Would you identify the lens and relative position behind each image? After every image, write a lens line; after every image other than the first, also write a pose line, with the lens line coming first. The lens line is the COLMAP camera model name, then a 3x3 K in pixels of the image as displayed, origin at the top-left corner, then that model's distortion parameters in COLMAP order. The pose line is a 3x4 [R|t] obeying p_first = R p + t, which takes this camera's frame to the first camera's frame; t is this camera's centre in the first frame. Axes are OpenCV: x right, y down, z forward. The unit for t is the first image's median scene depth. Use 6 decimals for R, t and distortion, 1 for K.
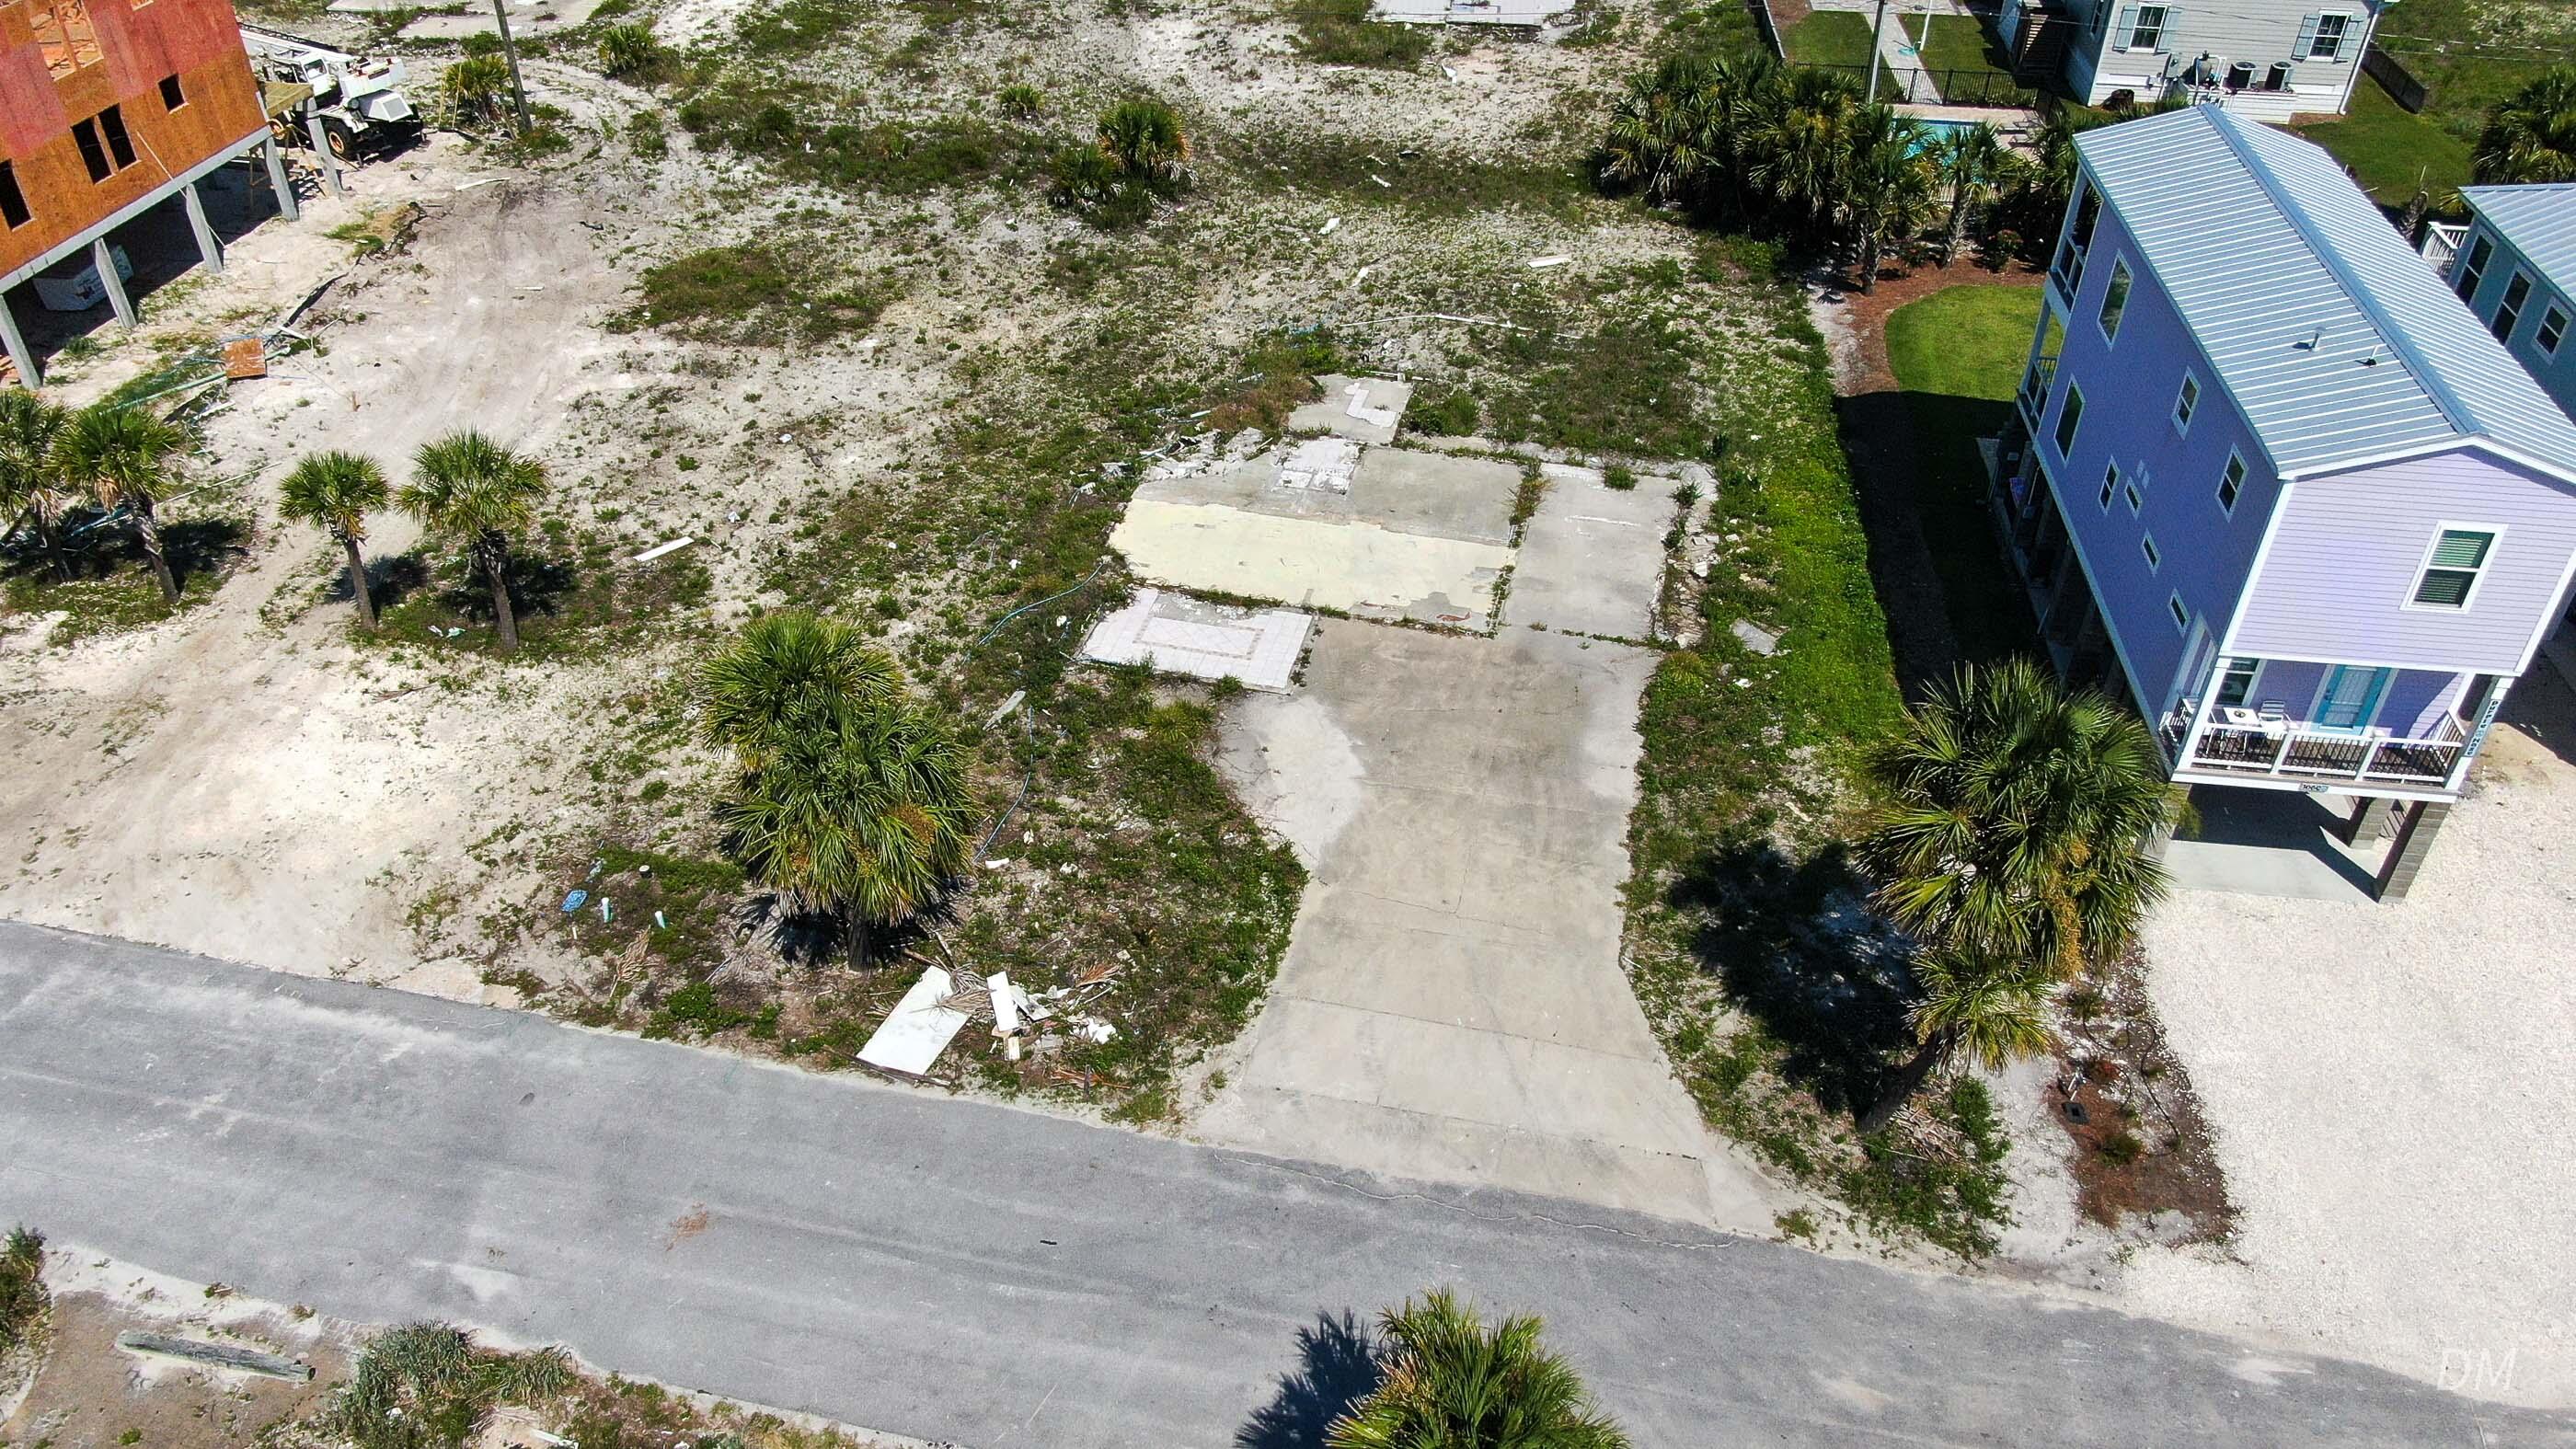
lens RADIAL K [[1851.5, 0, 1288.0], [0, 1851.5, 726.6], [0, 0, 1]] dist [-0.024455, 0.000850]
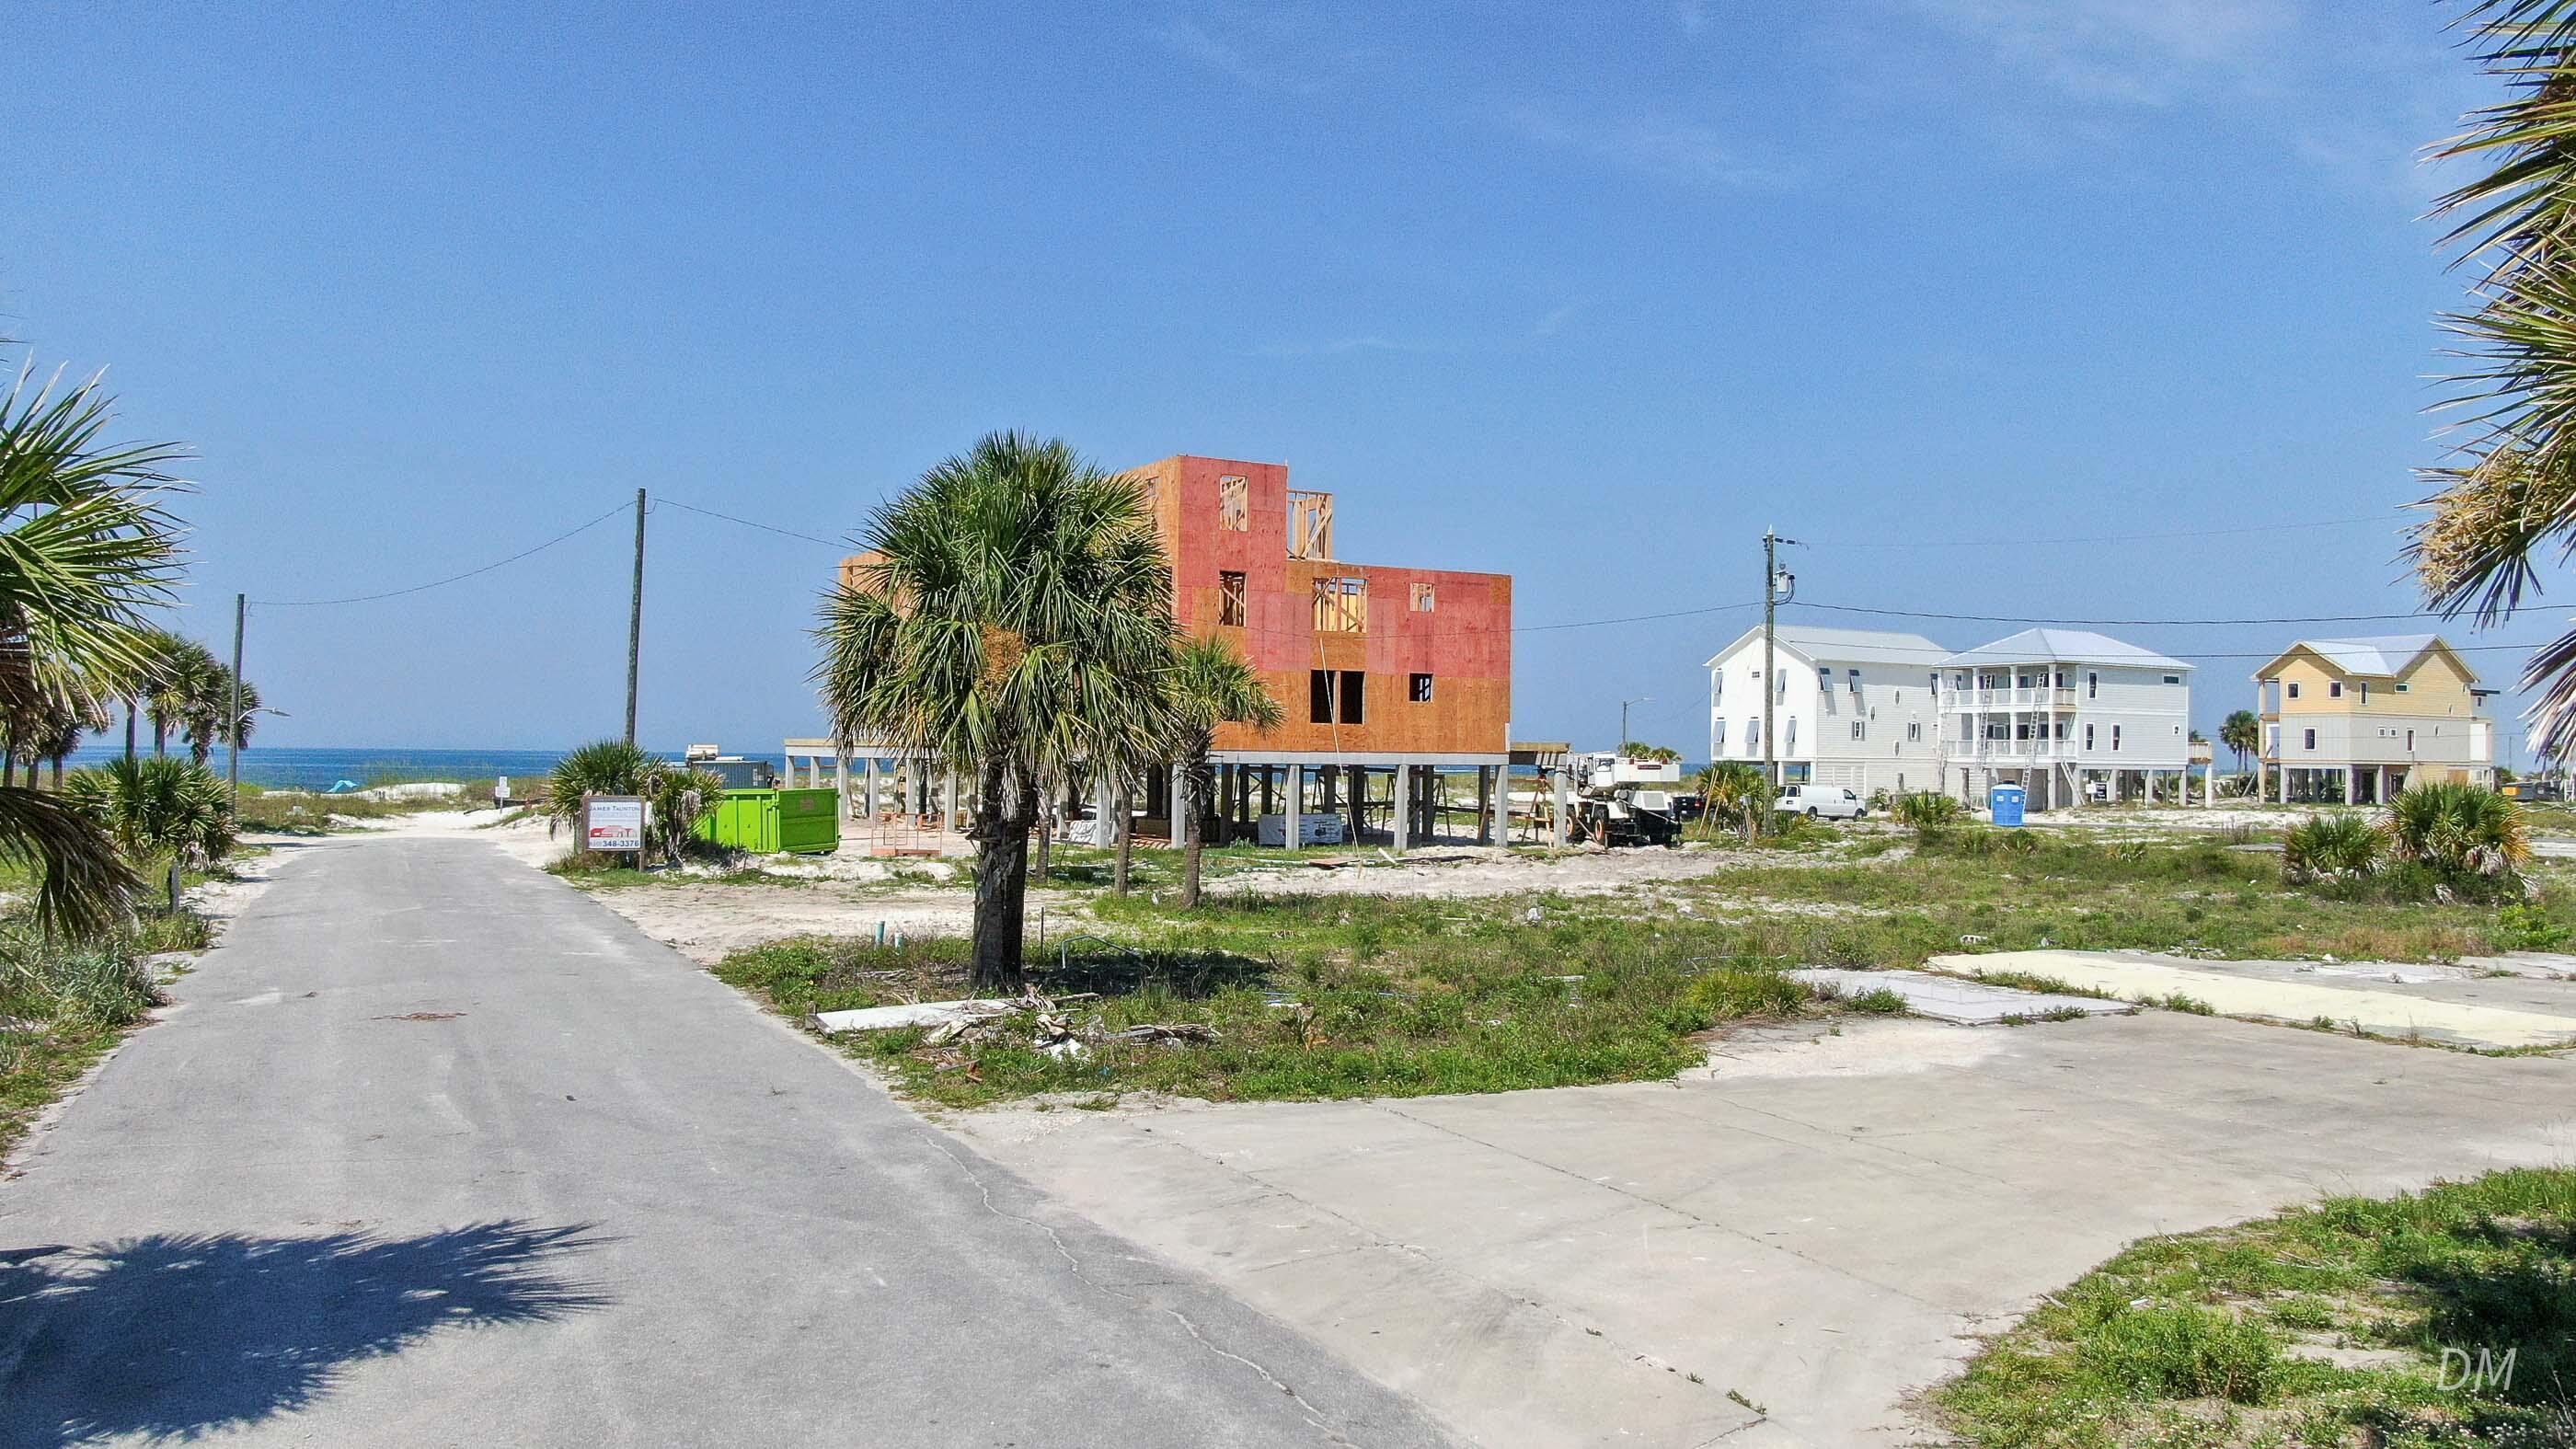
lens RADIAL K [[1851.5, 0, 1291.7], [0, 1851.5, 721.1], [0, 0, 1]] dist [-0.024455, 0.000850]
pose [[0.628819, -0.015530, -0.777396, 0.288951], [-0.473882, 0.785008, -0.398996, 0.209431], [0.616459, 0.619291, 0.486269, 0.565394]]
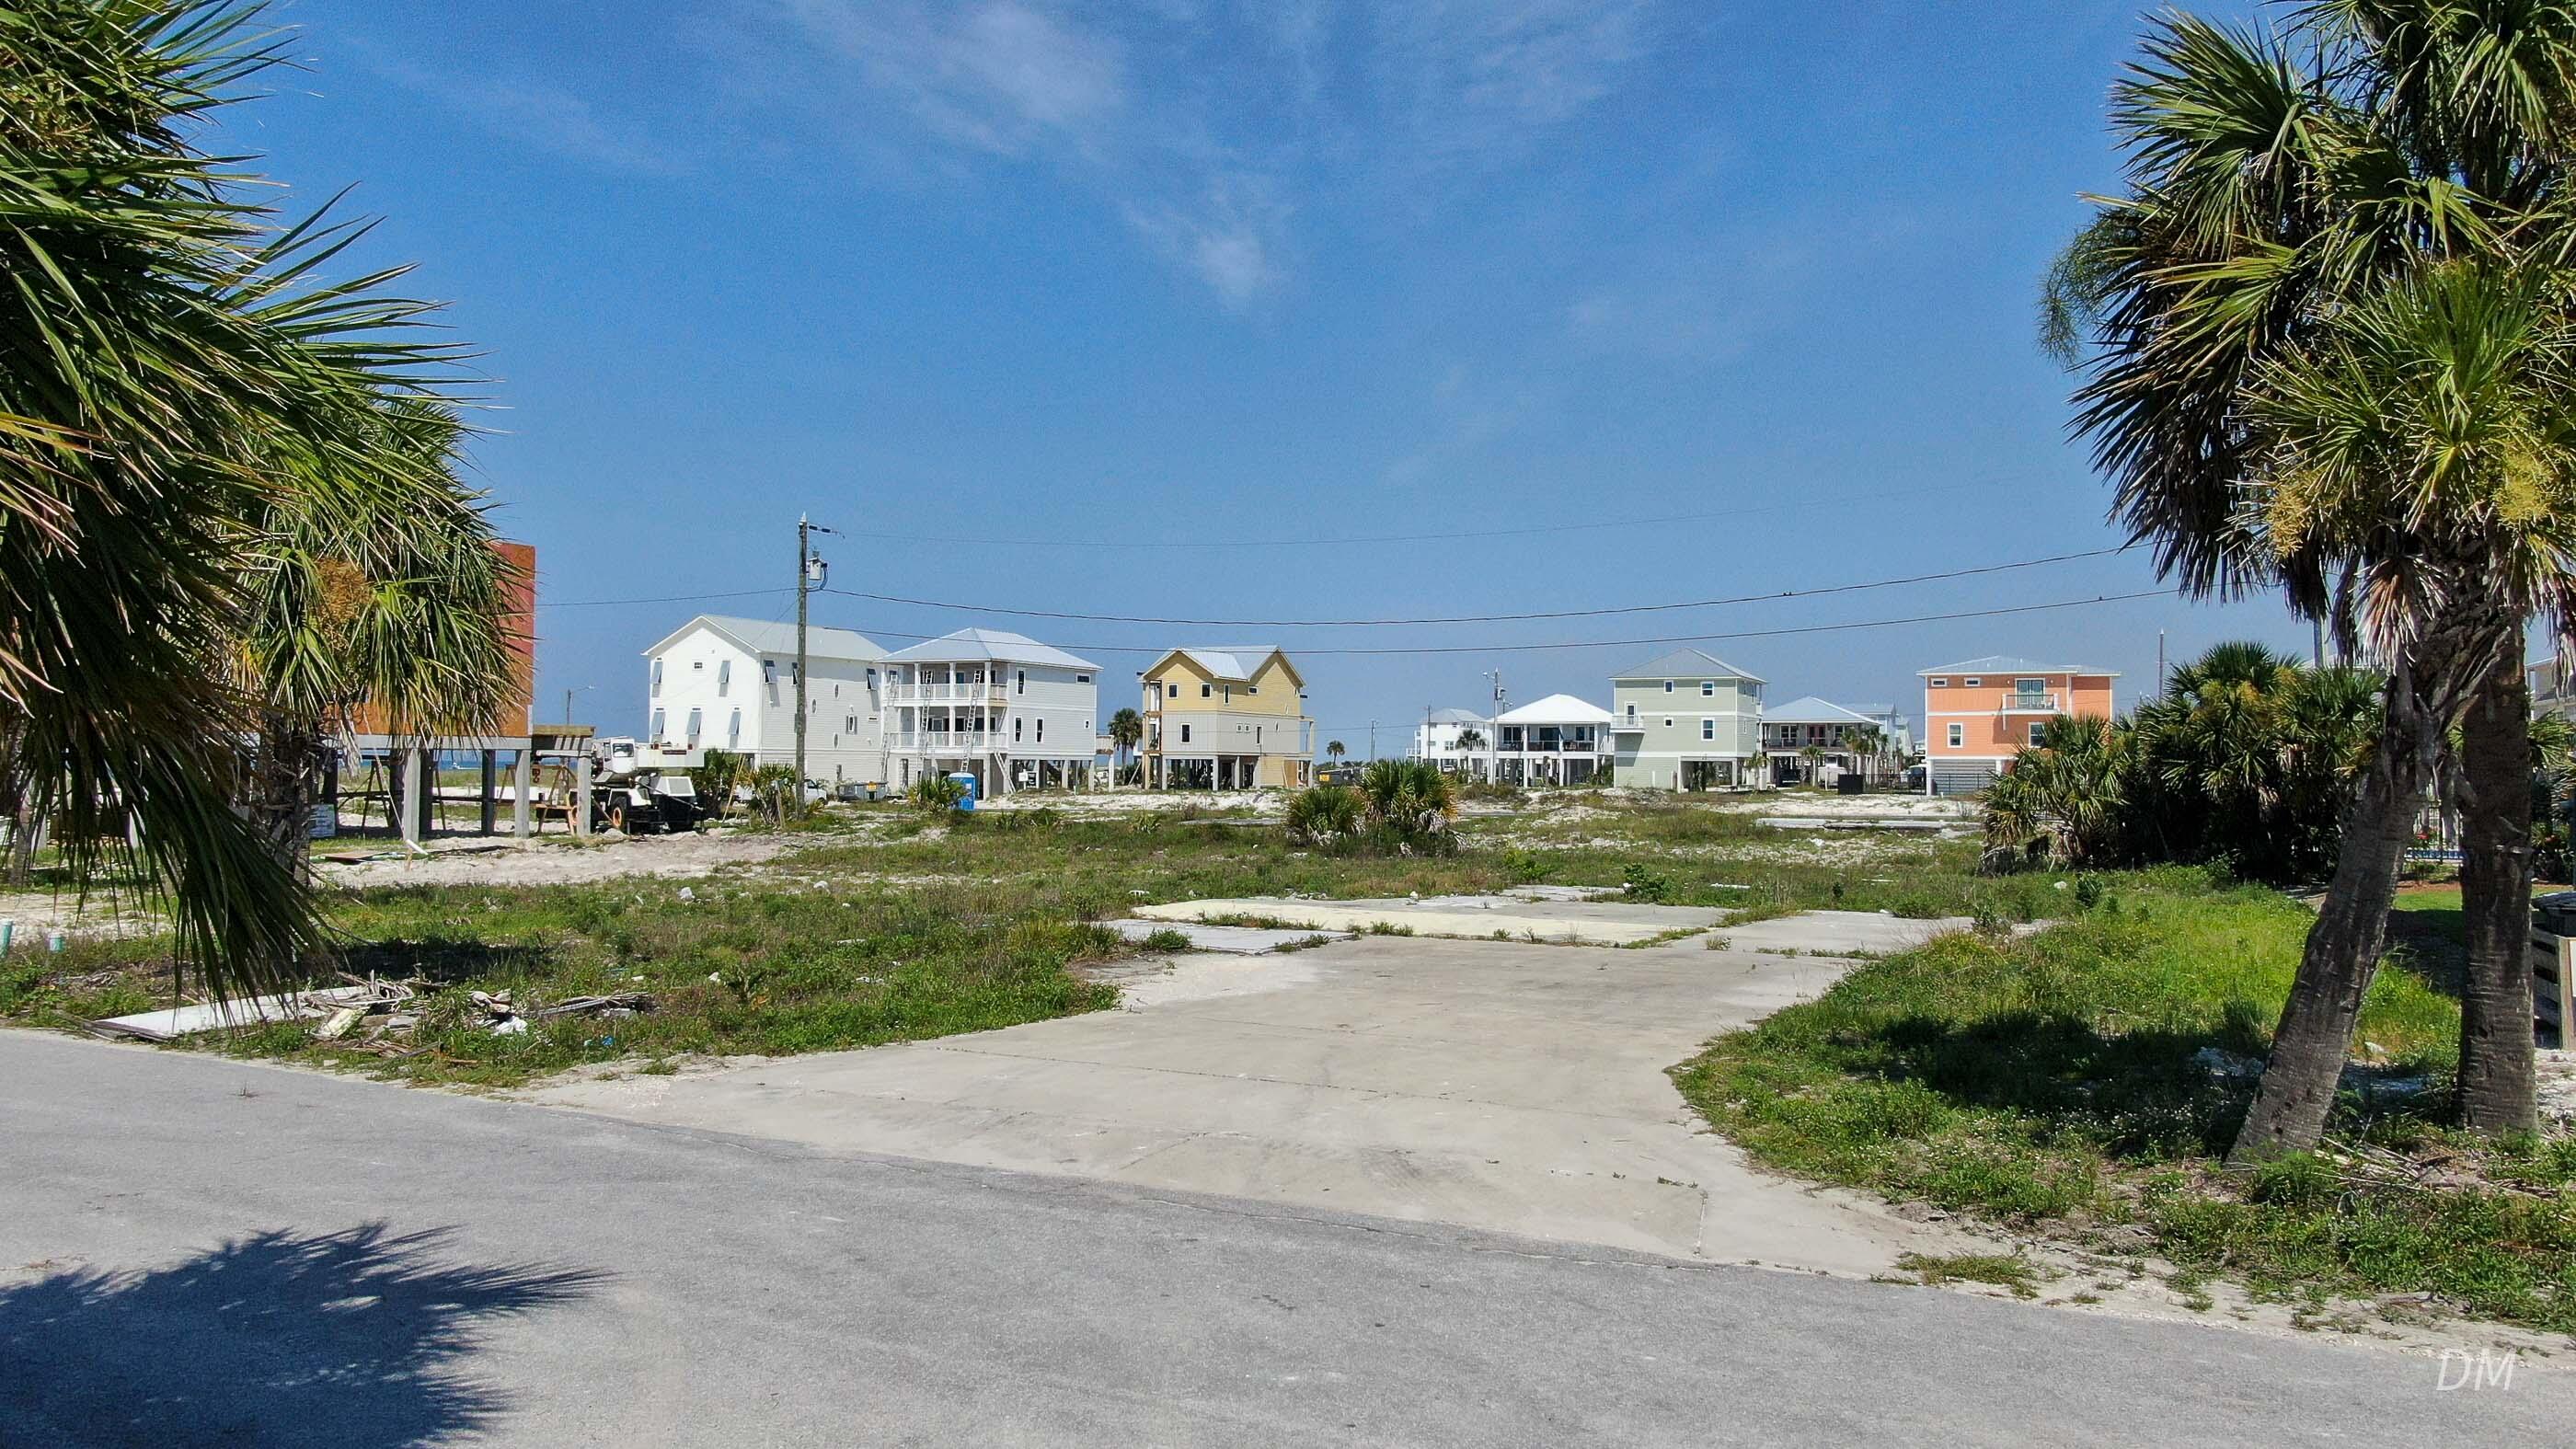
lens RADIAL K [[1851.5, 0, 1287.6], [0, 1851.5, 736.3], [0, 0, 1]] dist [-0.024455, 0.000850]
pose [[0.957653, -0.005040, -0.287881, 0.180054], [-0.173776, 0.787088, -0.591857, 0.277758], [0.229570, 0.616821, 0.752881, 0.496104]]
